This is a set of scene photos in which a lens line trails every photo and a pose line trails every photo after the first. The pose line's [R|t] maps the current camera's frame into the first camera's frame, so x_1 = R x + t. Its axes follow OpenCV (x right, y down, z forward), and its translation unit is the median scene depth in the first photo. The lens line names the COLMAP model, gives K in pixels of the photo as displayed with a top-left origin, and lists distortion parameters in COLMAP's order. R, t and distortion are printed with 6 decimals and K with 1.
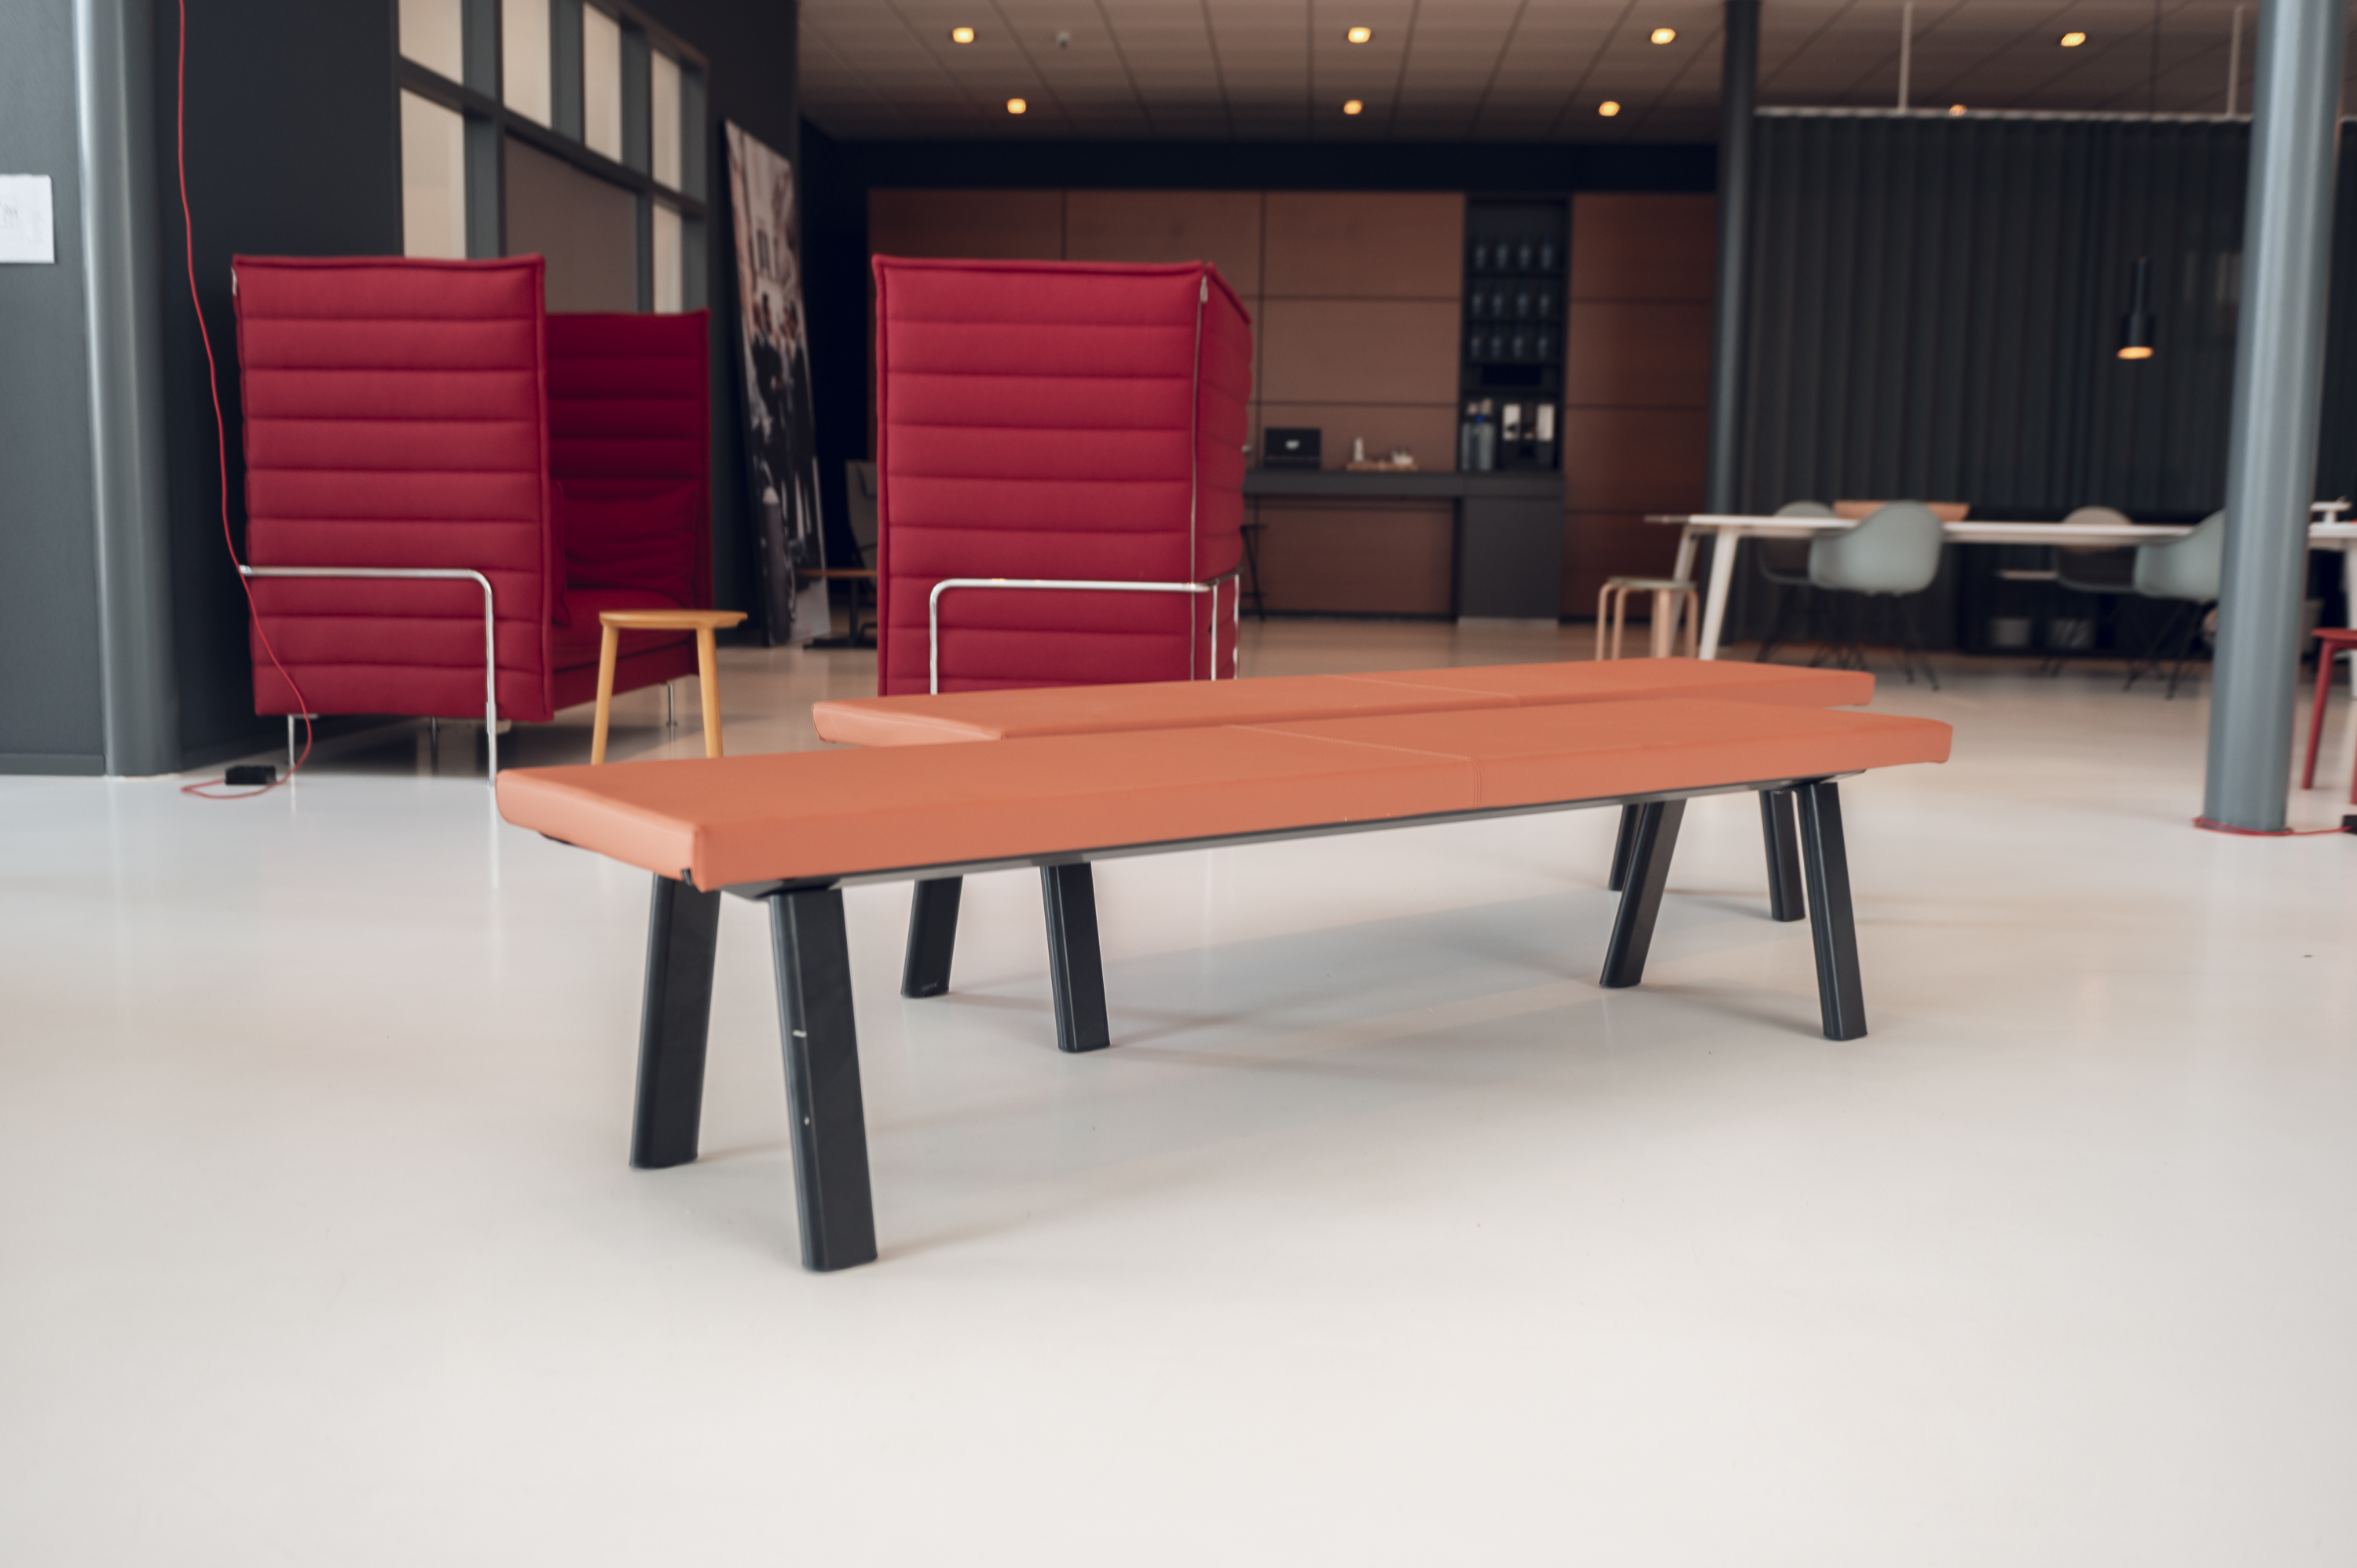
lens RADIAL K [[2206.2, 0, 1141.9], [0, 2206.2, 783.3], [0, 0, 1]] dist [-0.027051, -0.010068]
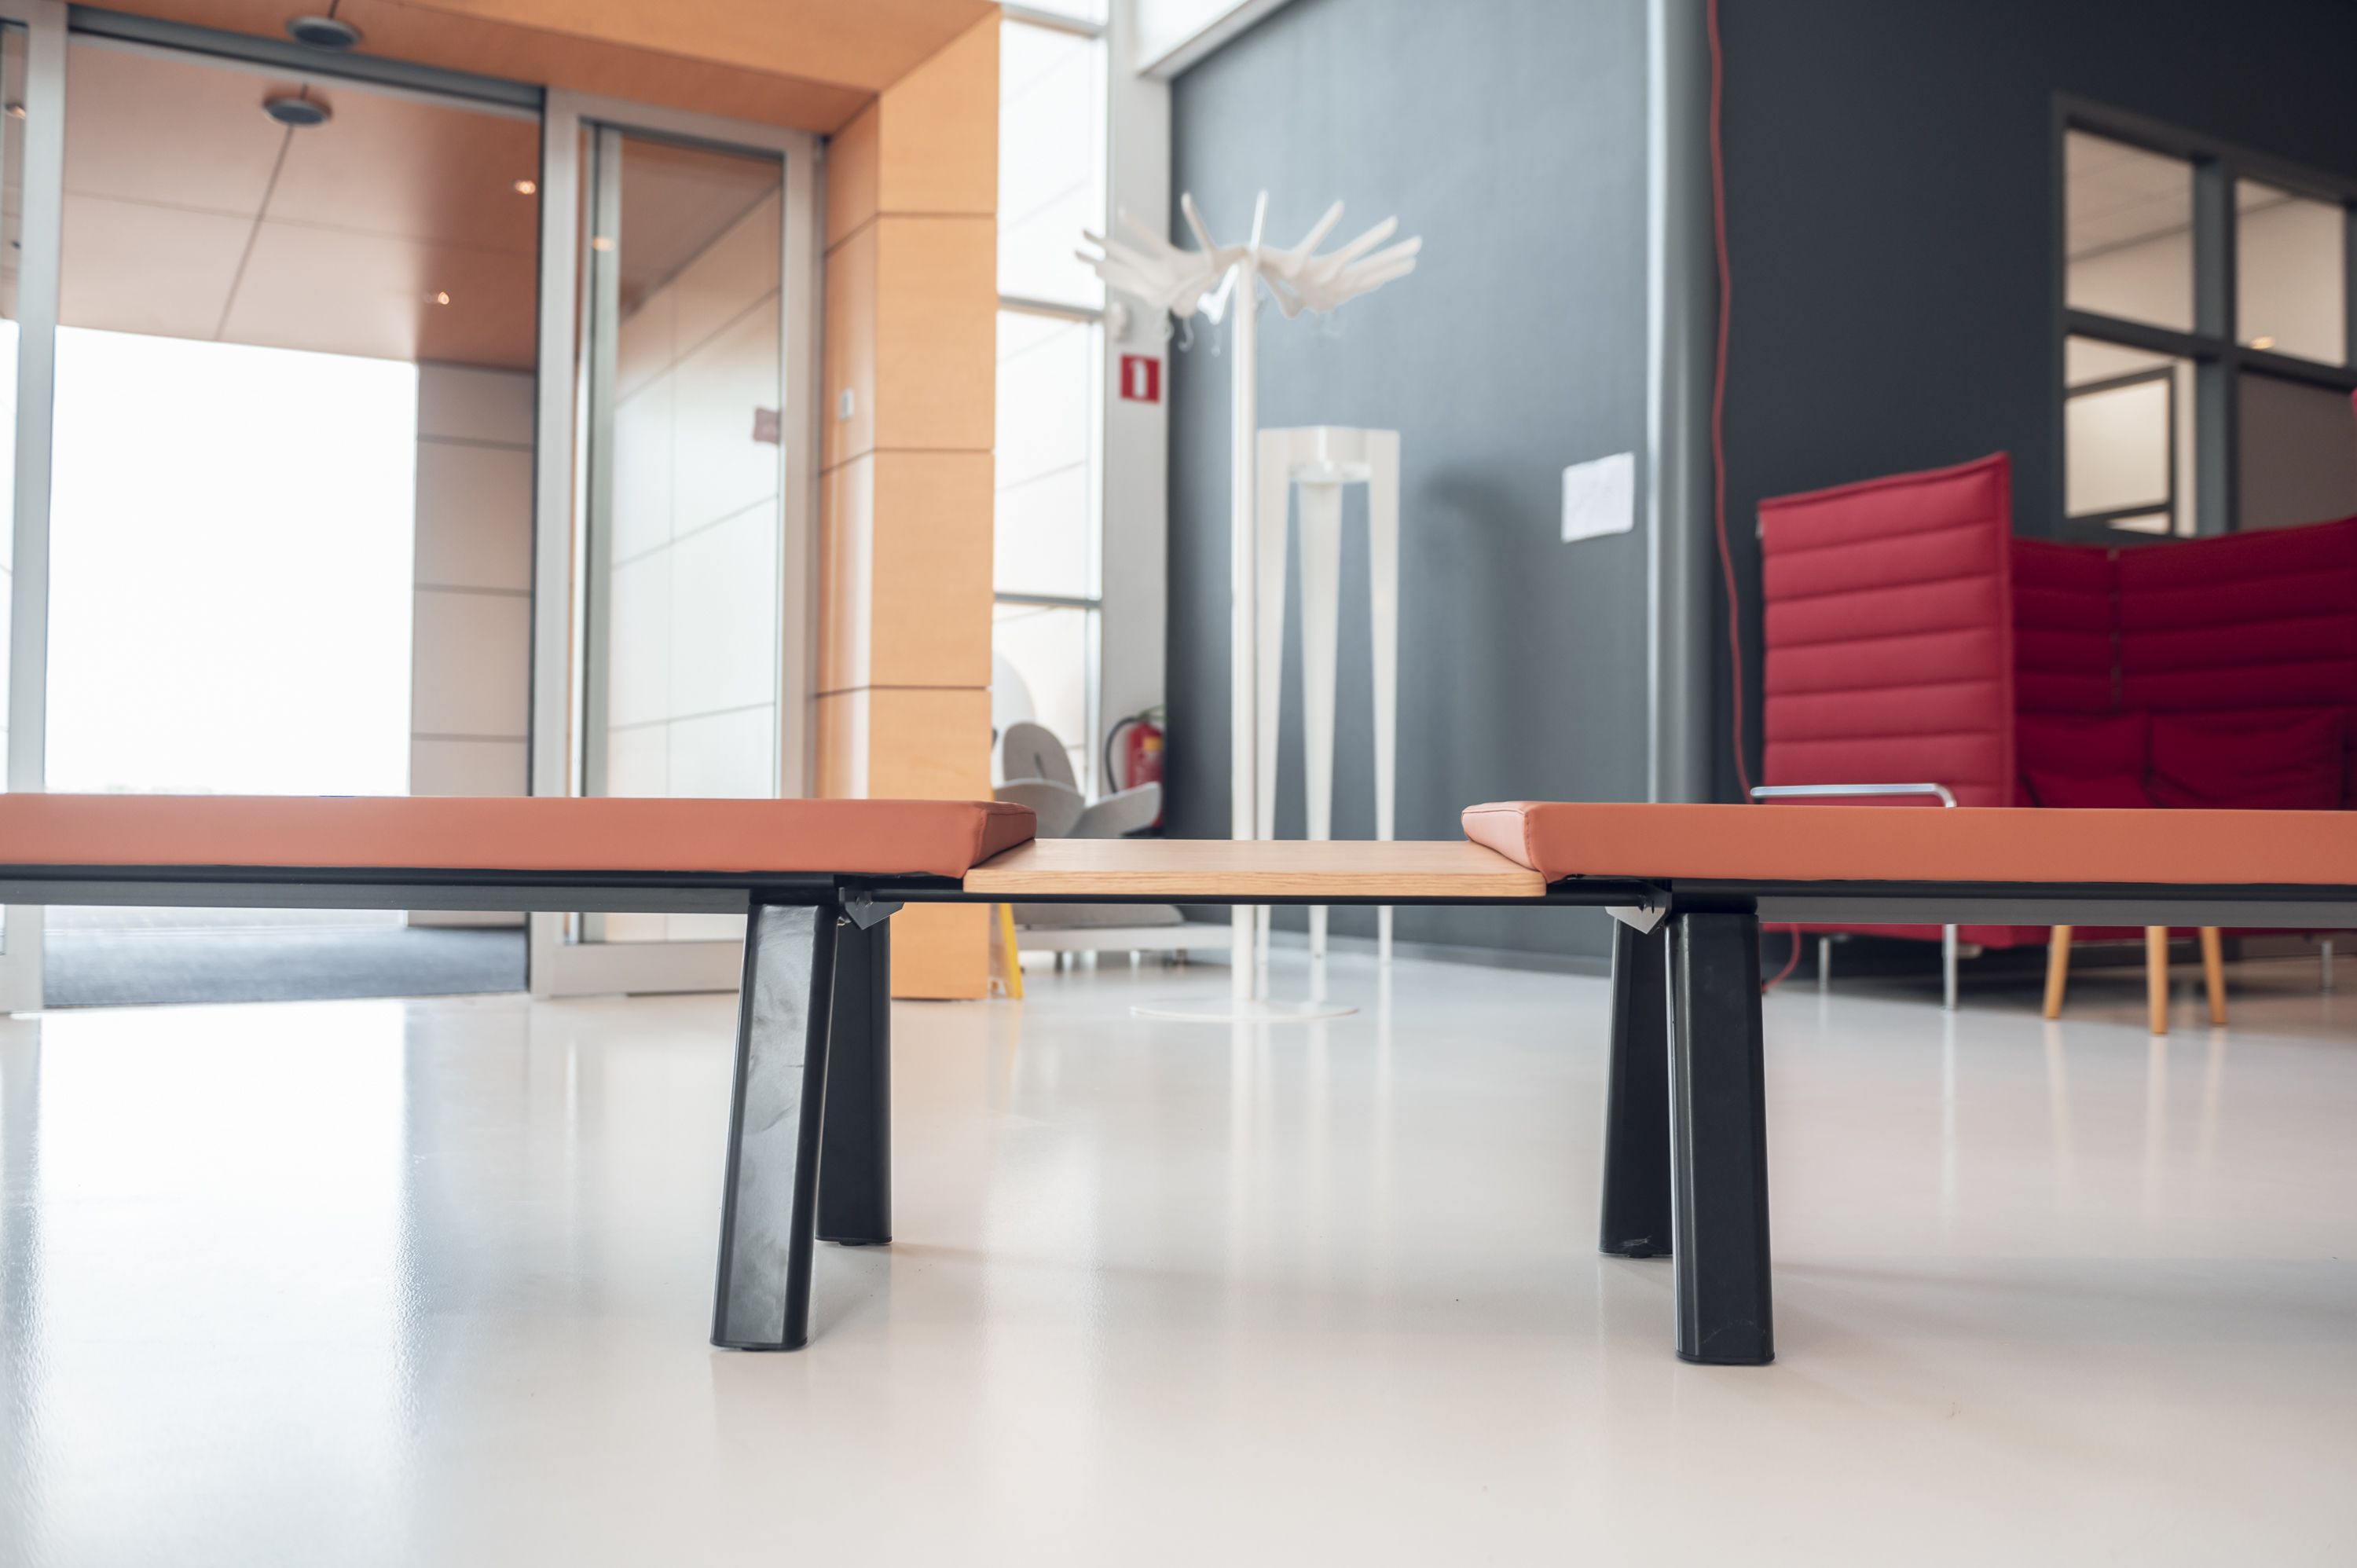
lens RADIAL K [[1980.6, 0, 1178.5], [0, 1980.6, 784.0], [0, 0, 1]] dist [-0.038164, -0.003632]
pose [[0.551576, -0.029840, -0.833590, 0.130588], [-0.105018, 0.988923, -0.104890, 0.015768], [0.827487, 0.145397, 0.542333, 0.146295]]
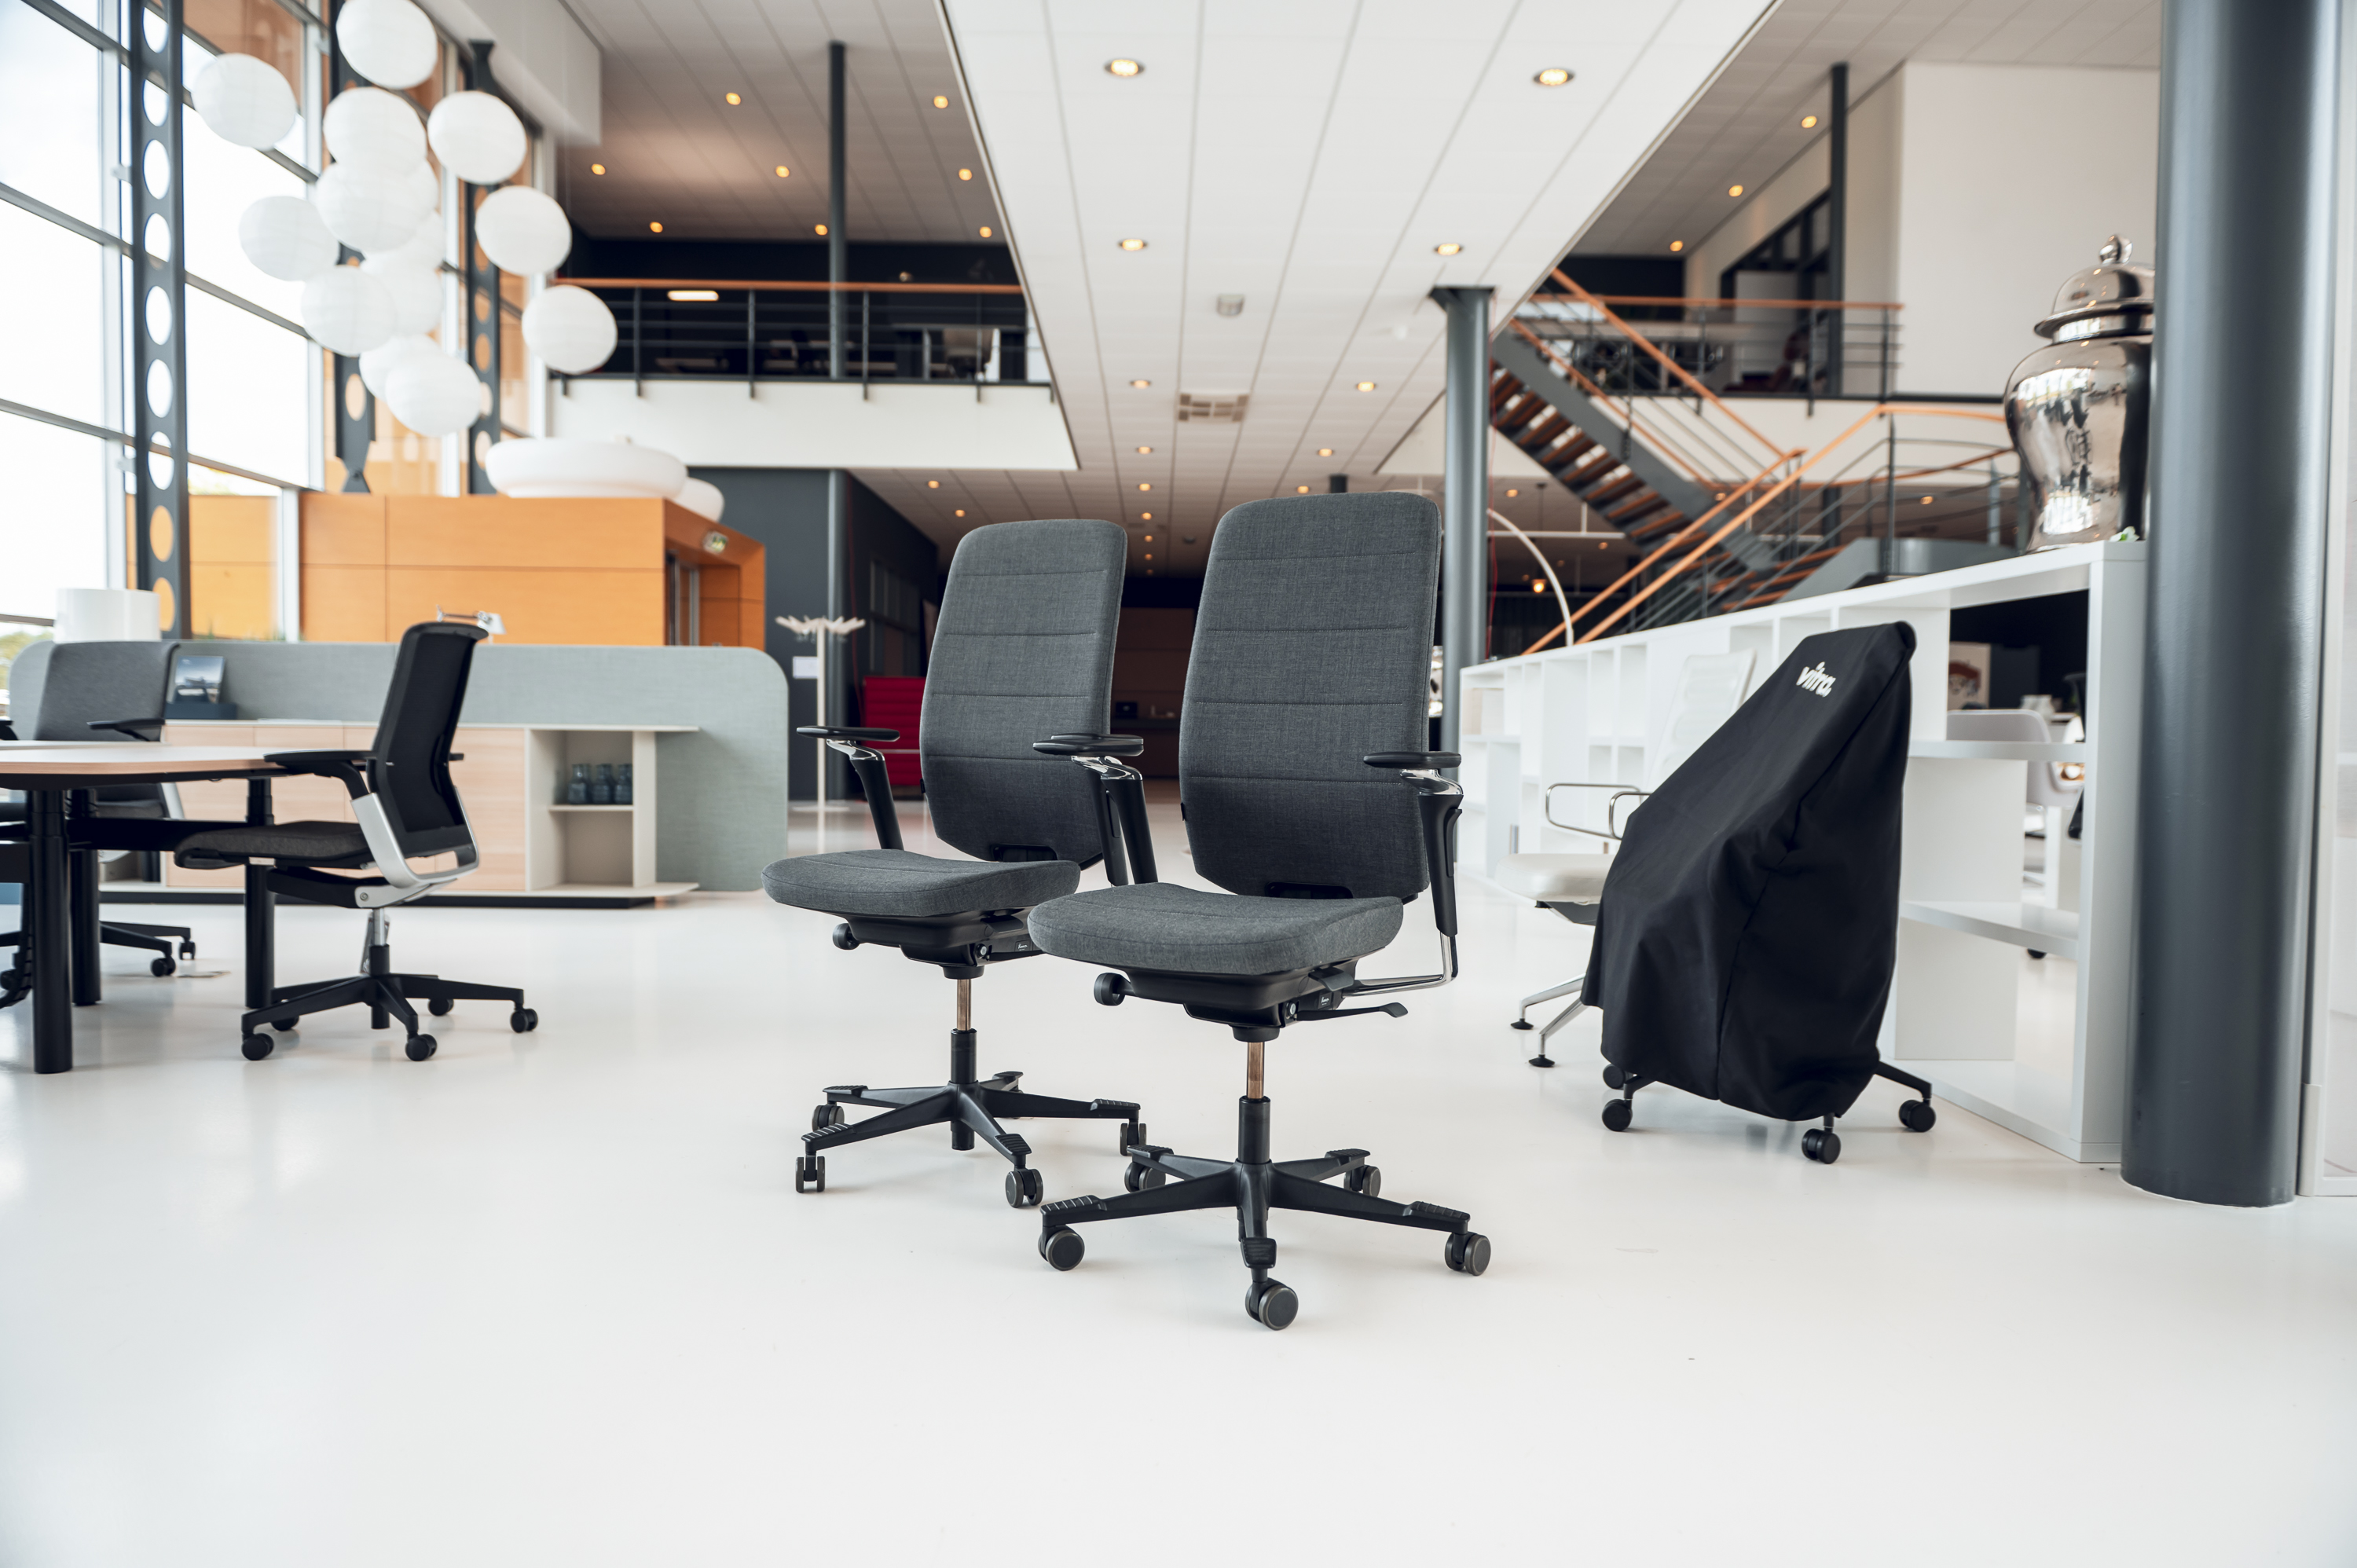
lens RADIAL K [[1605.6, 0, 1178.5], [0, 1605.6, 784.0], [0, 0, 1]] dist [-0.019075, -0.002273]
pose [[0.995939, -0.006861, 0.089771, -0.052938], [0.015012, 0.995789, -0.090439, 0.141225], [-0.088772, 0.091420, 0.991848, -1.167500]]
